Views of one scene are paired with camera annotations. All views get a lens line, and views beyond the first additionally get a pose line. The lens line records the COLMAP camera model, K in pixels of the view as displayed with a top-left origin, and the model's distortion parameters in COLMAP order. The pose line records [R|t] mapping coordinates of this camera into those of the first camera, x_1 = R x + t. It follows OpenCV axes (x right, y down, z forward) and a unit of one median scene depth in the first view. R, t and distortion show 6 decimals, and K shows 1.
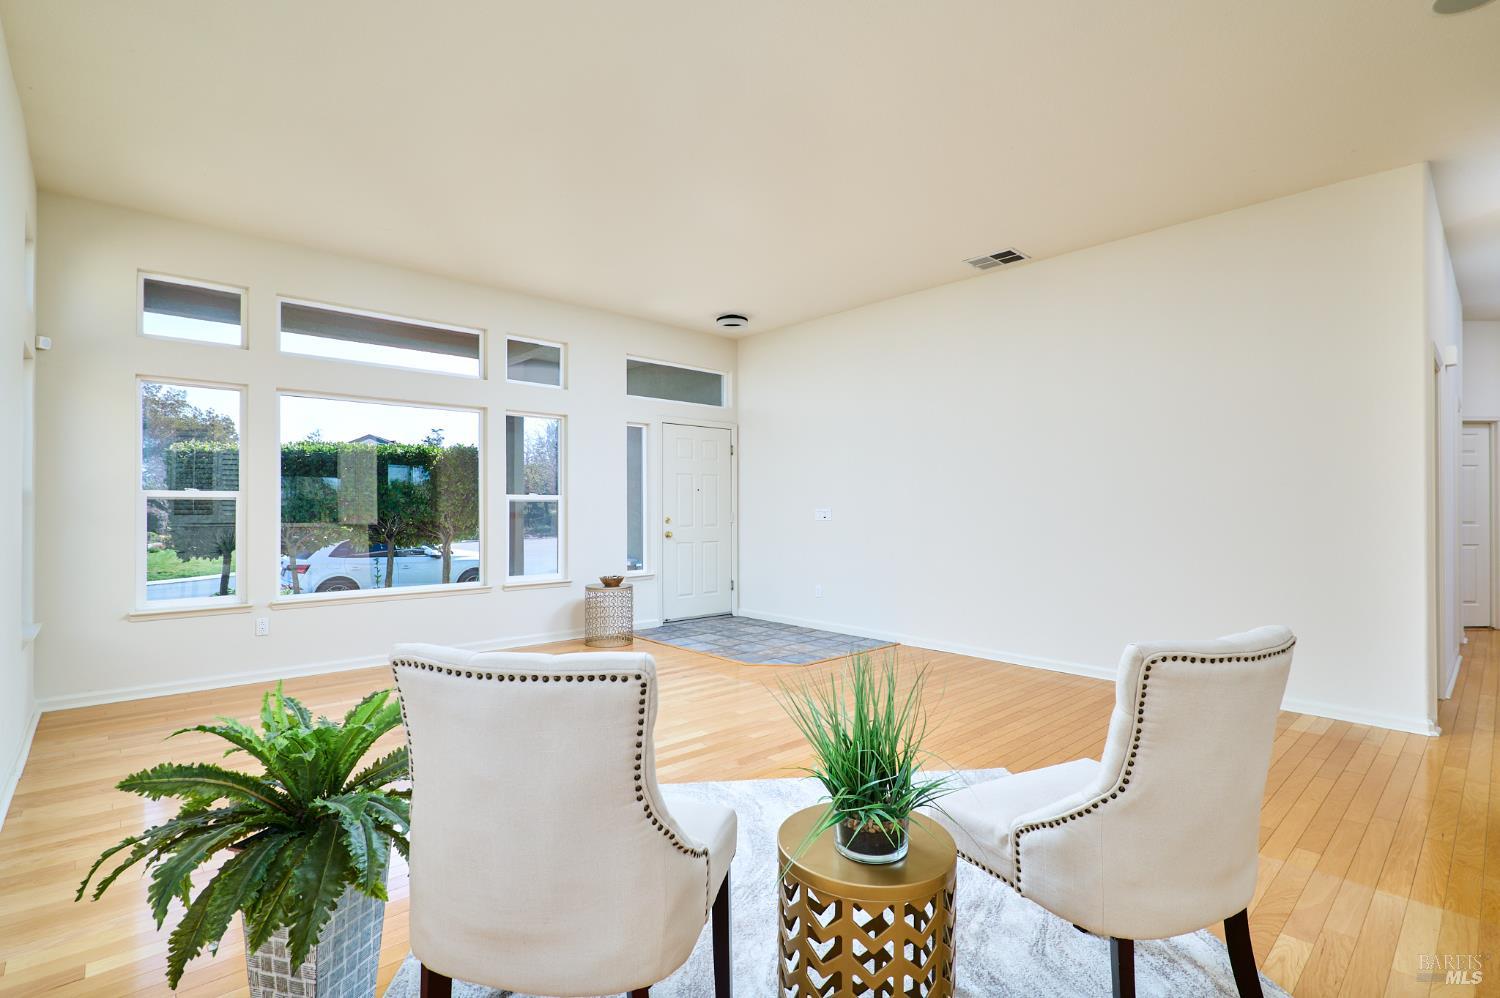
lens RADIAL K [[697.9, 0, 750.4], [0, 697.9, 505.1], [0, 0, 1]] dist [0.000902, 0.000335]
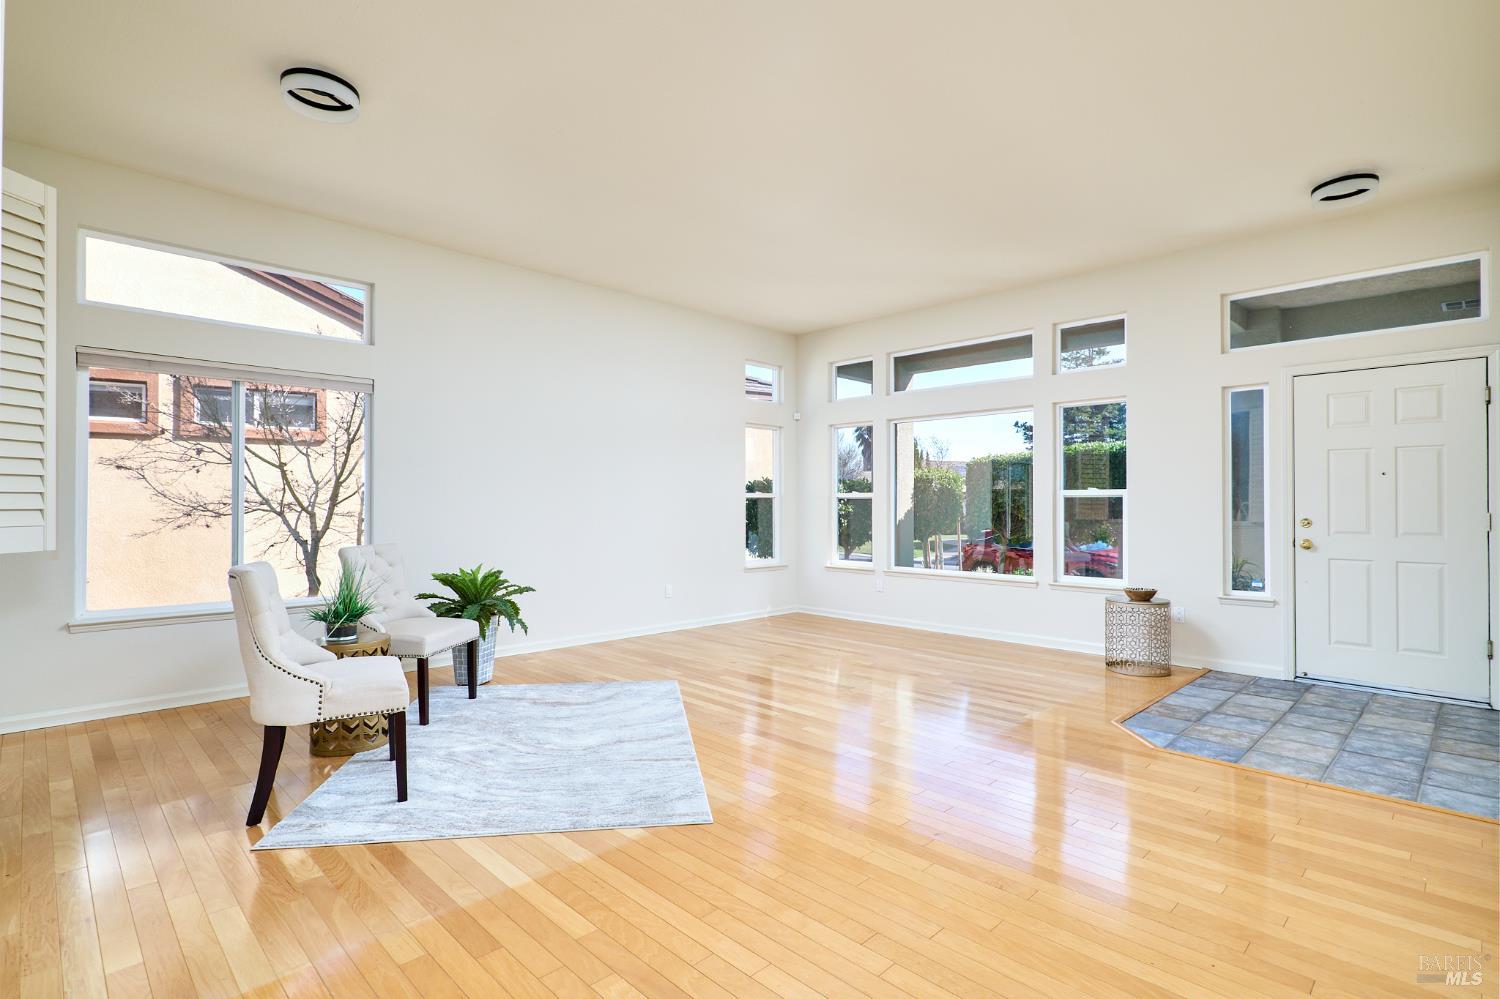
lens RADIAL K [[727.0, 0, 753.4], [0, 727.0, 503.8], [0, 0, 1]] dist [0.001004, 0.000126]
pose [[0.064588, -0.001206, -0.997911, 0.612198], [0.005153, 0.999986, -0.000875, 0.002362], [0.997899, -0.005085, 0.064593, 0.501910]]
